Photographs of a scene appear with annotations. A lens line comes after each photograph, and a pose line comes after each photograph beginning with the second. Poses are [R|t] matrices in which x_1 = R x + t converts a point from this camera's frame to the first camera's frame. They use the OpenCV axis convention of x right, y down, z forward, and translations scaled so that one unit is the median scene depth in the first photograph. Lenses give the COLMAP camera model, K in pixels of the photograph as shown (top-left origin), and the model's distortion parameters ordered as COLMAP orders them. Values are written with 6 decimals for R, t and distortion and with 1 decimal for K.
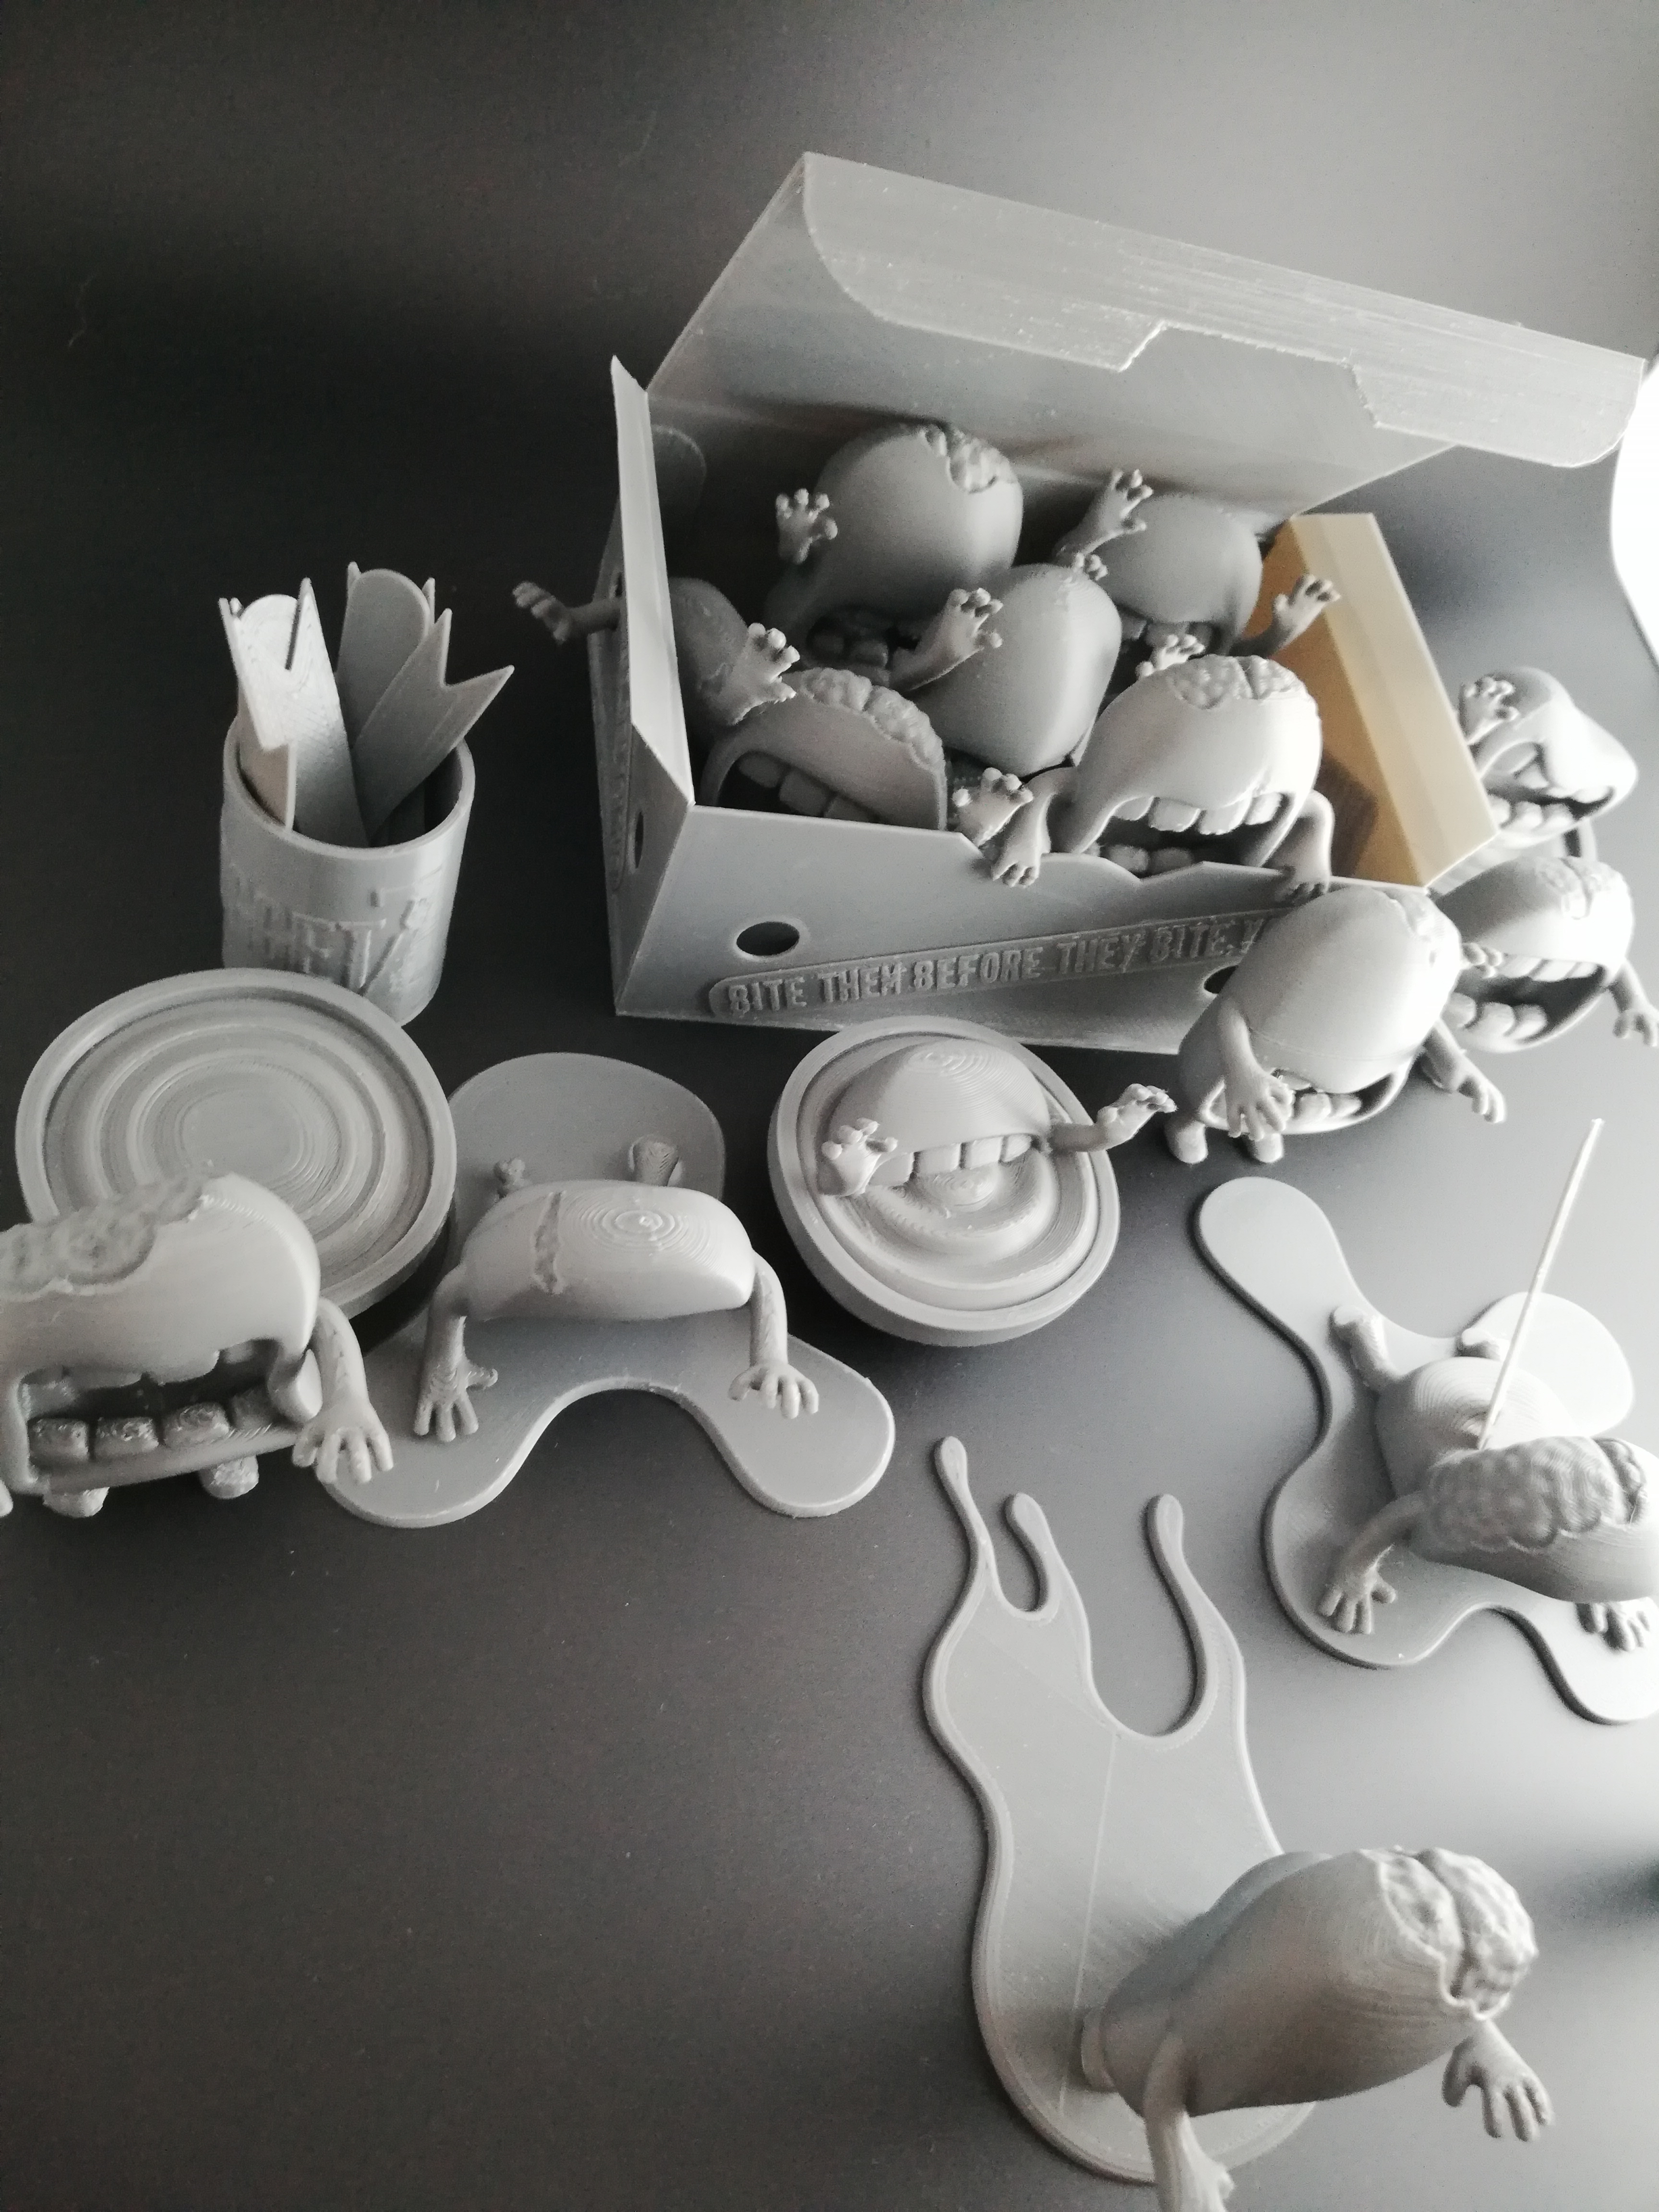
lens RADIAL K [[1680.4, 0, 820.2], [0, 1680.4, 1117.9], [0, 0, 1]] dist [0.061104, -0.113885]
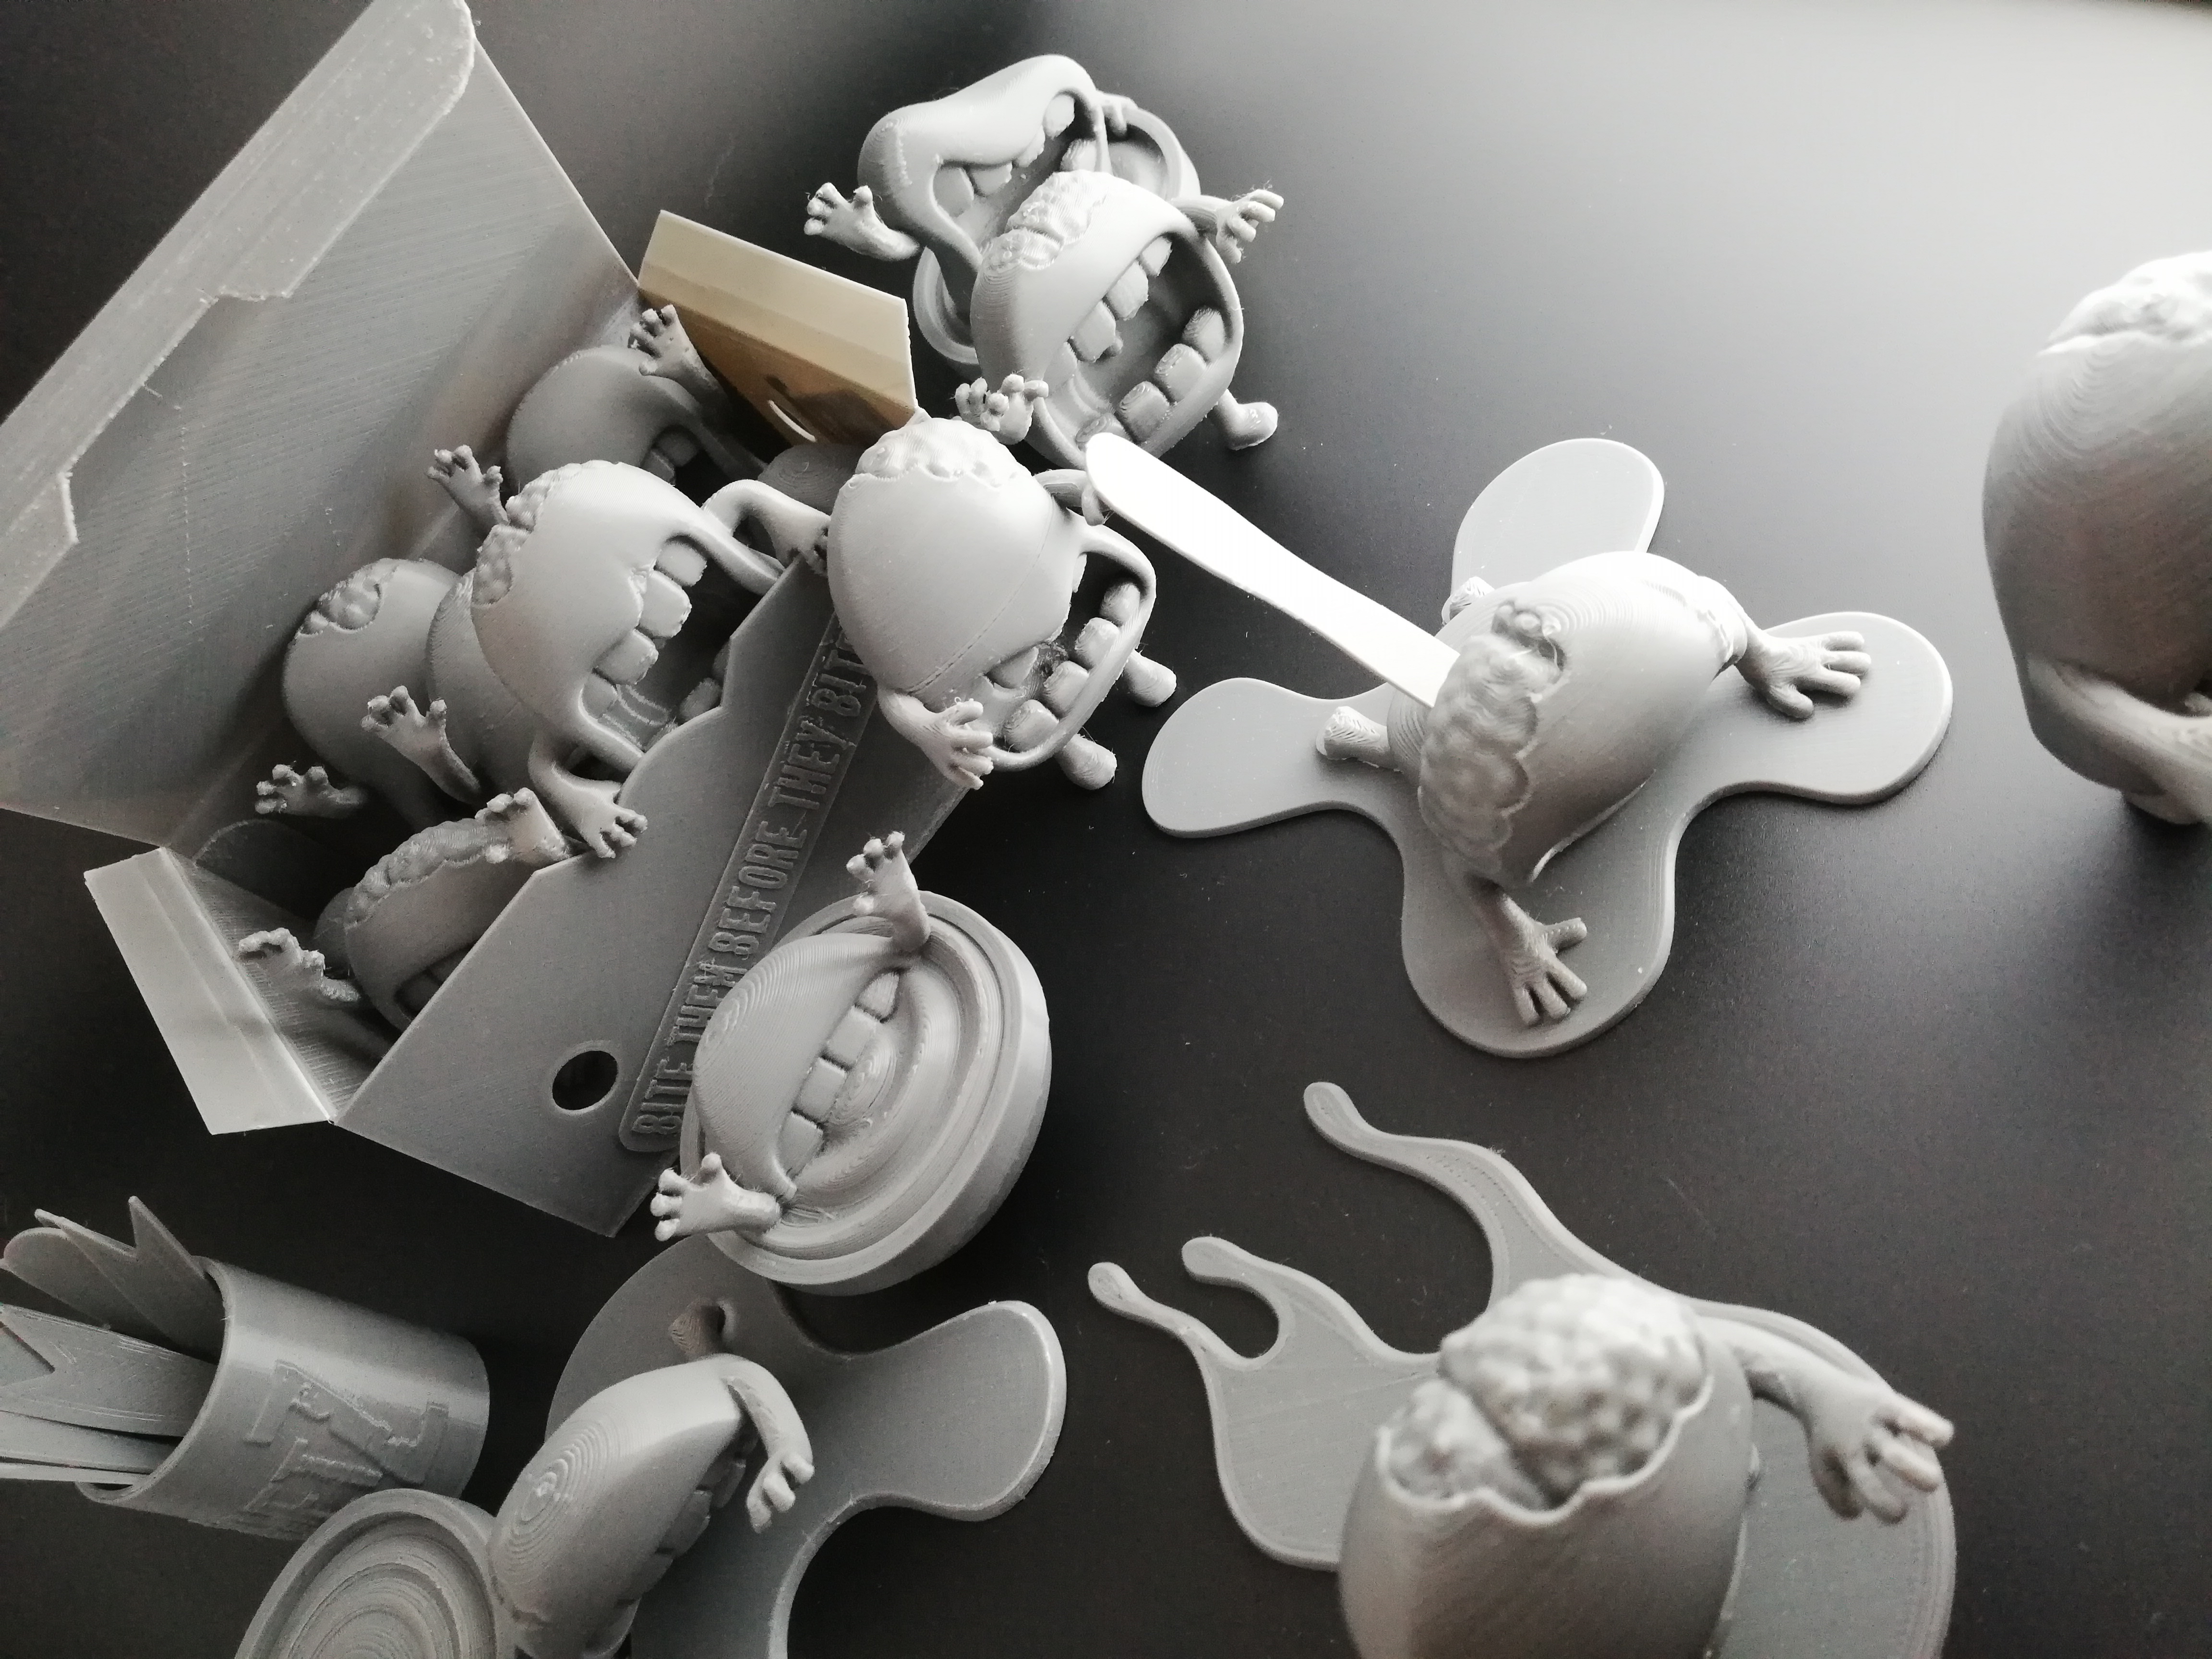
lens RADIAL K [[1680.4, 0, 1093.7], [0, 1680.4, 831.9], [0, 0, 1]] dist [0.061104, -0.113885]
pose [[0.508627, -0.833903, -0.214253, 0.448873], [0.811858, 0.547375, -0.203143, 0.247753], [0.286678, -0.070619, 0.955421, 0.219739]]
